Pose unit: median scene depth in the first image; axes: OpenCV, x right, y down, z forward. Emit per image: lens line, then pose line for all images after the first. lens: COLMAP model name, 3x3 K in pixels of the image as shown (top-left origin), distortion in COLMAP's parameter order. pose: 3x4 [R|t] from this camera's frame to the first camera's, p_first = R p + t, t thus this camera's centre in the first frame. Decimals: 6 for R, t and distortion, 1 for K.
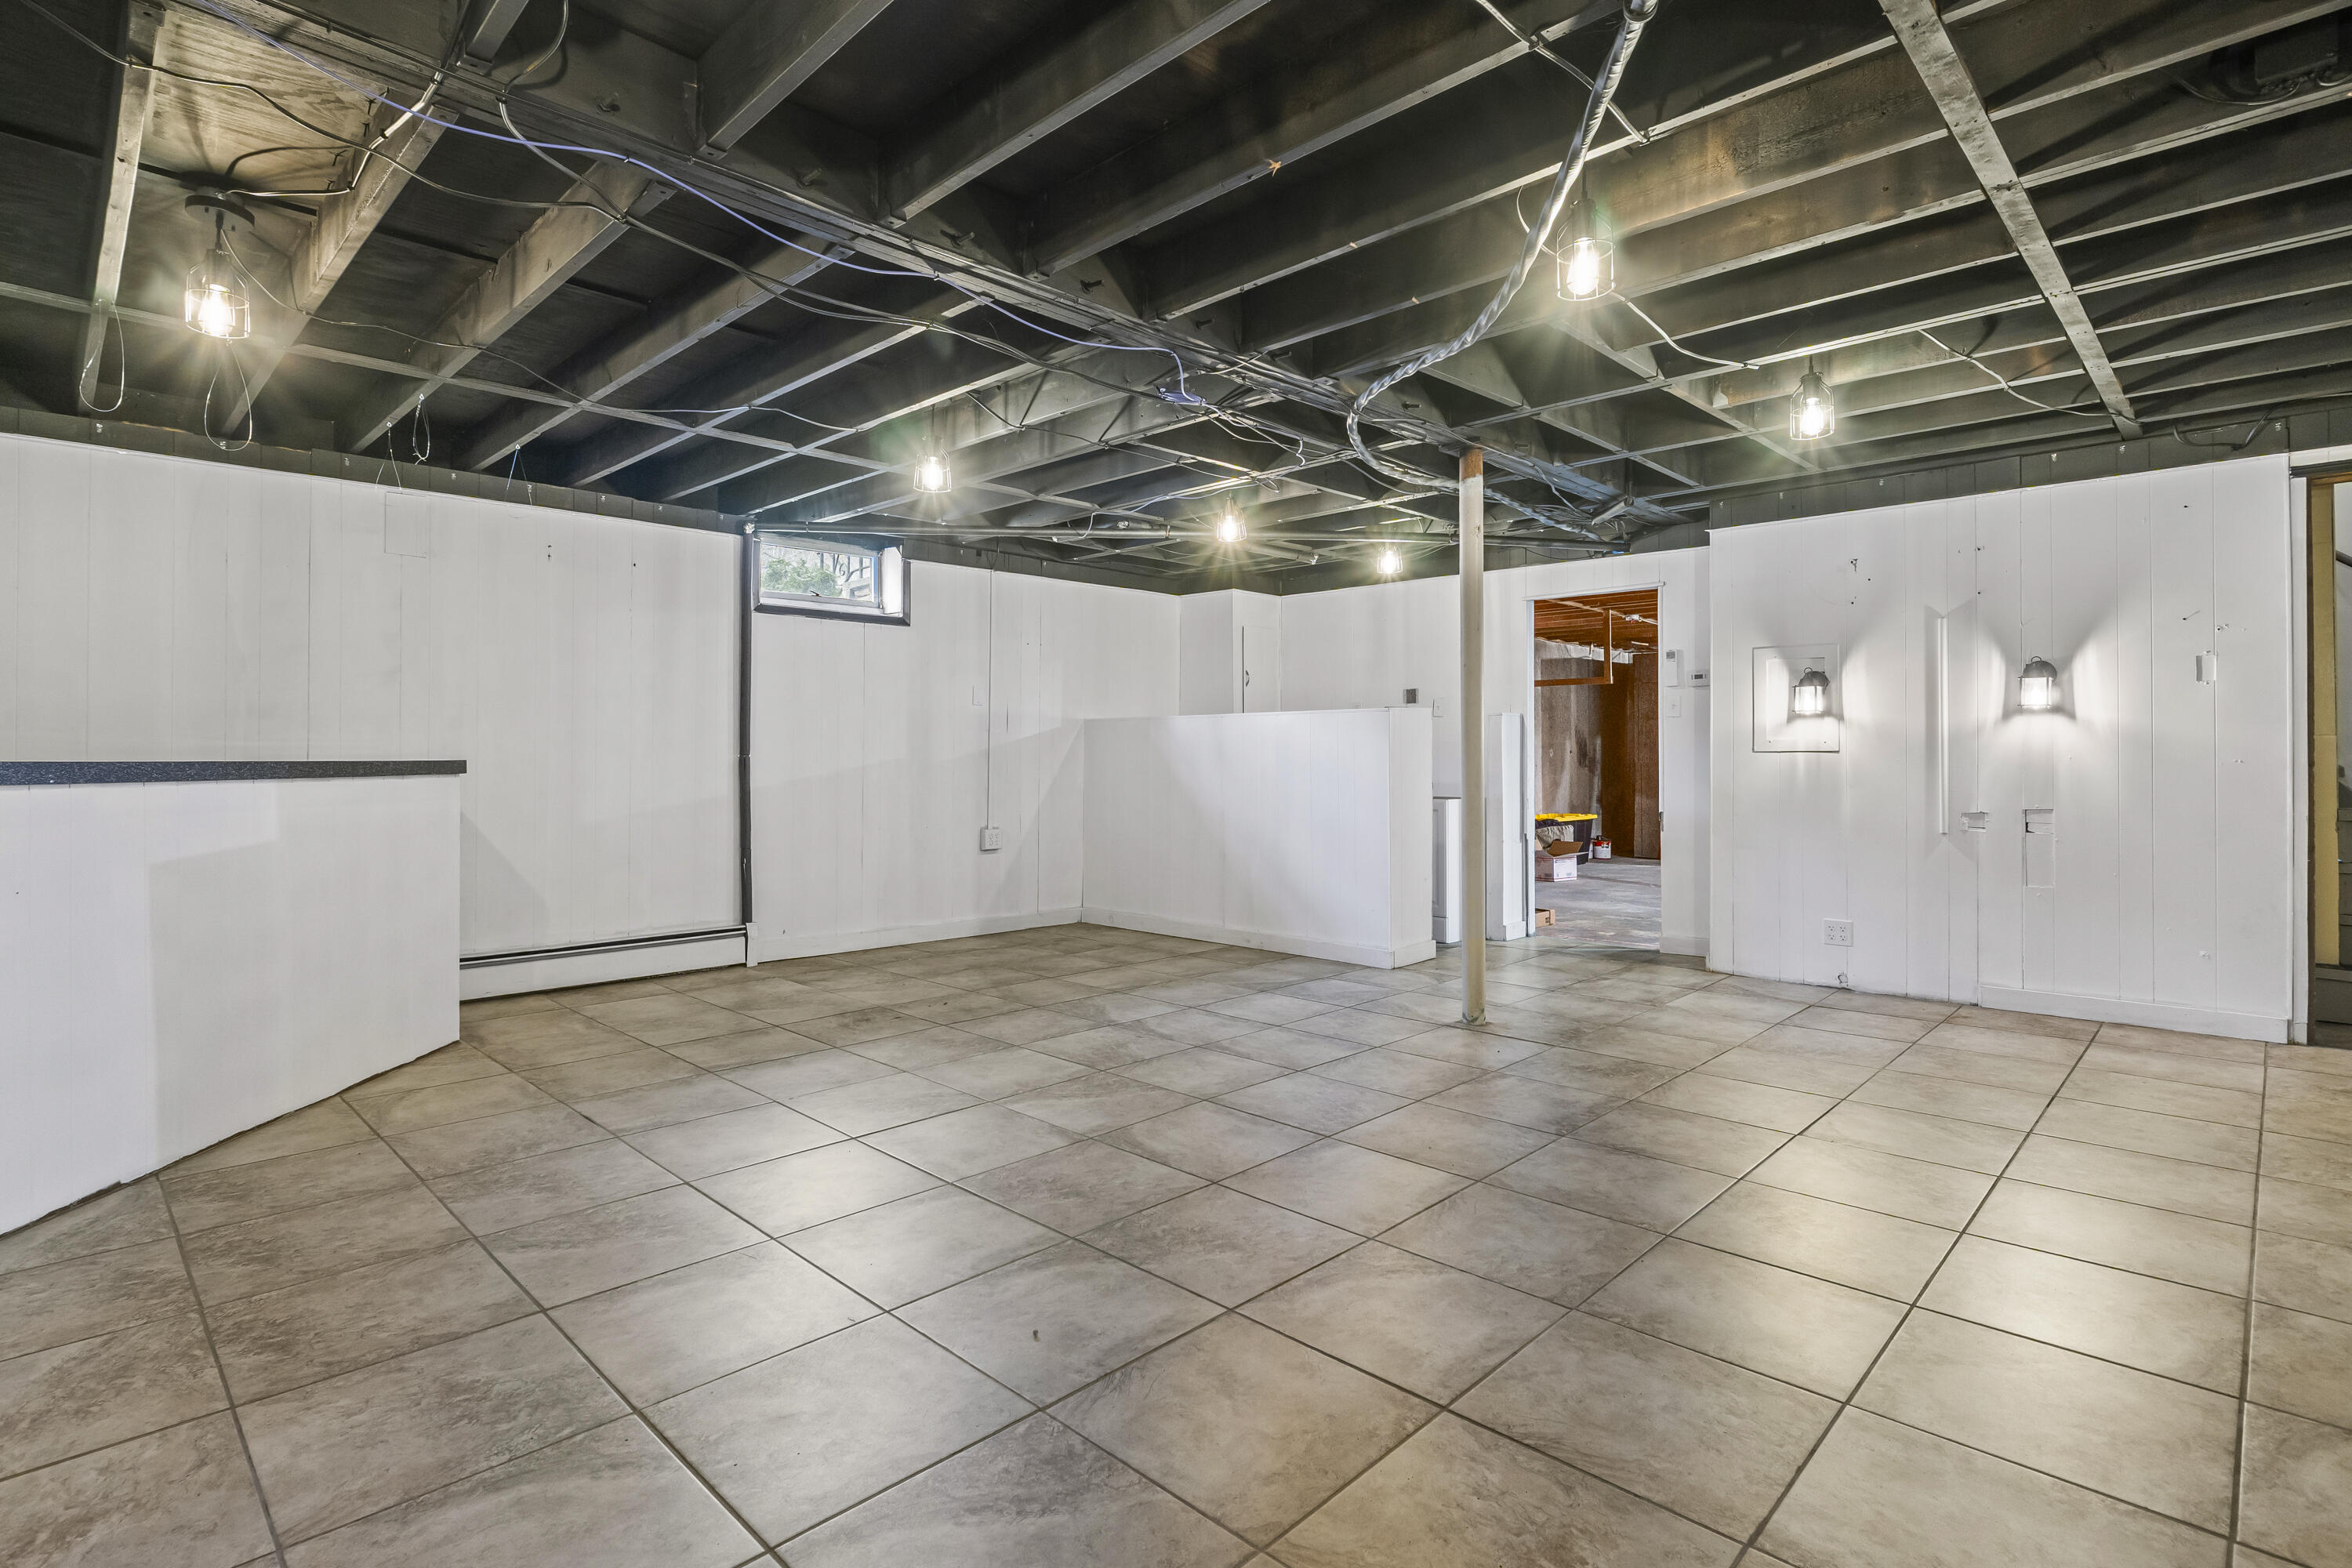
lens RADIAL K [[1156.3, 0, 1177.4], [0, 1156.3, 739.3], [0, 0, 1]] dist [-0.005667, -0.000411]
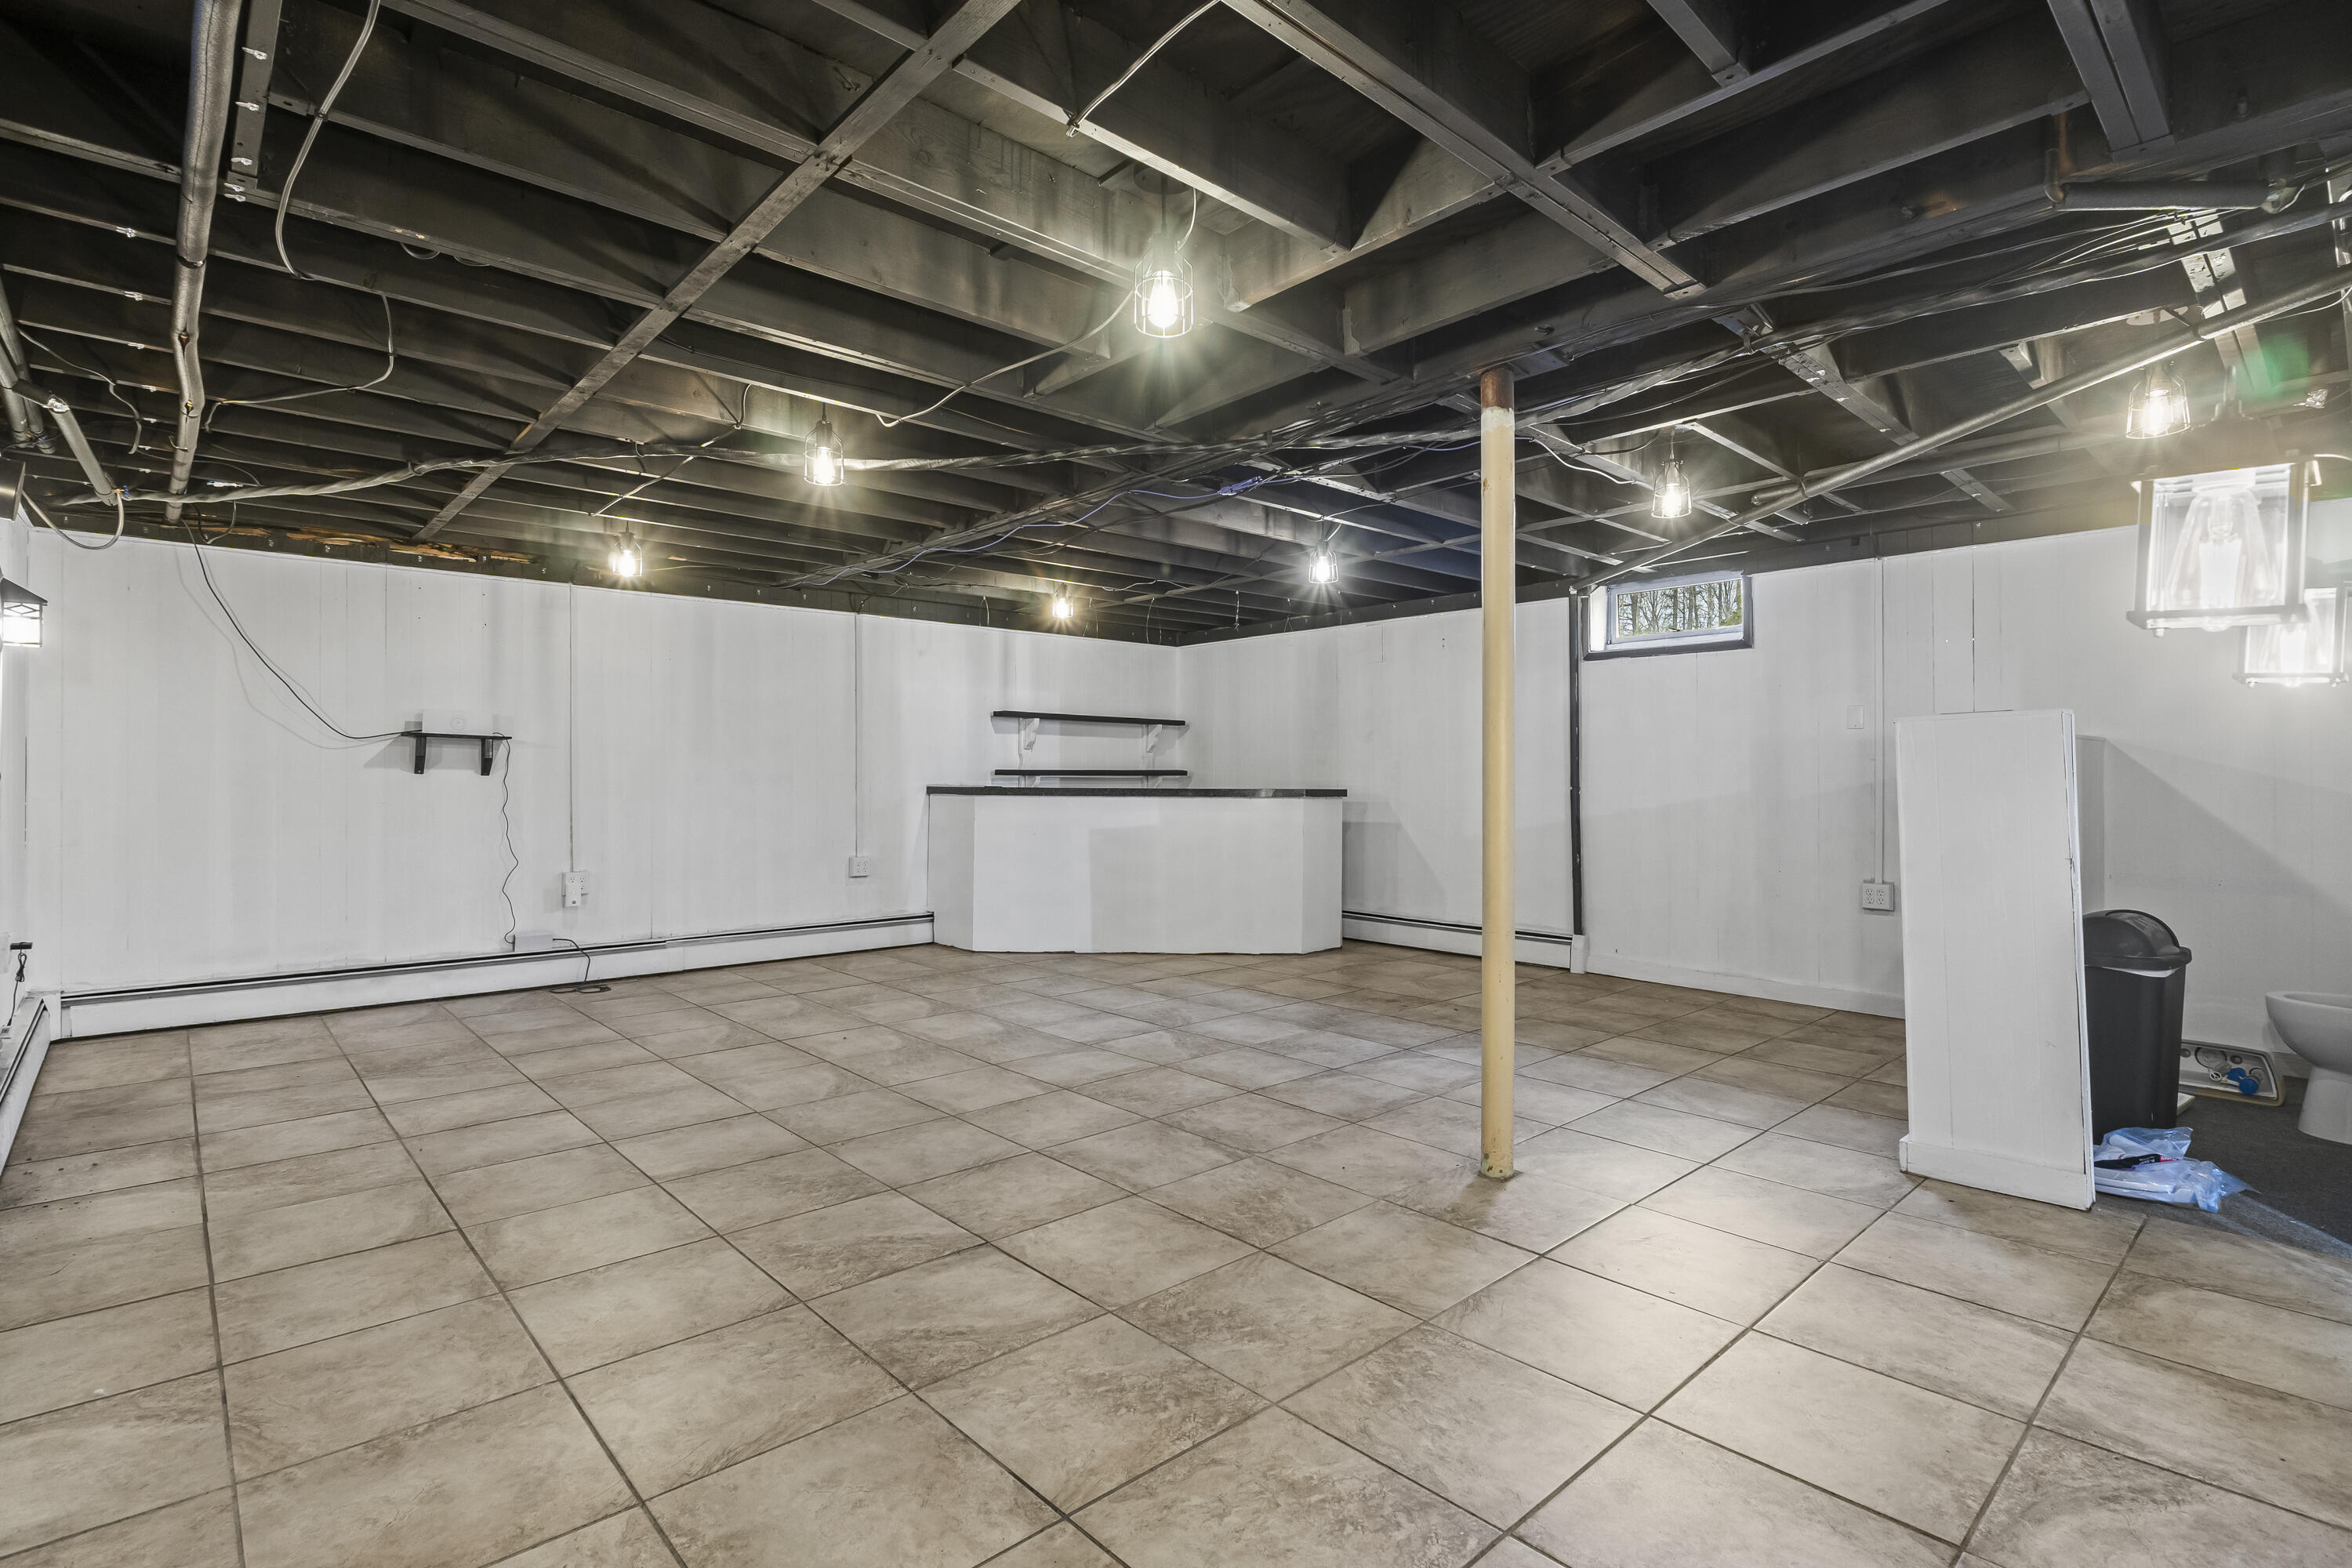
lens RADIAL K [[1156.3, 0, 1177.4], [0, 1156.3, 739.3], [0, 0, 1]] dist [-0.005667, -0.000411]
pose [[-0.077546, -0.031339, -0.996496, 1.421430], [0.011840, 0.999406, -0.032352, -0.002708], [0.996918, -0.014307, -0.077129, 1.233592]]
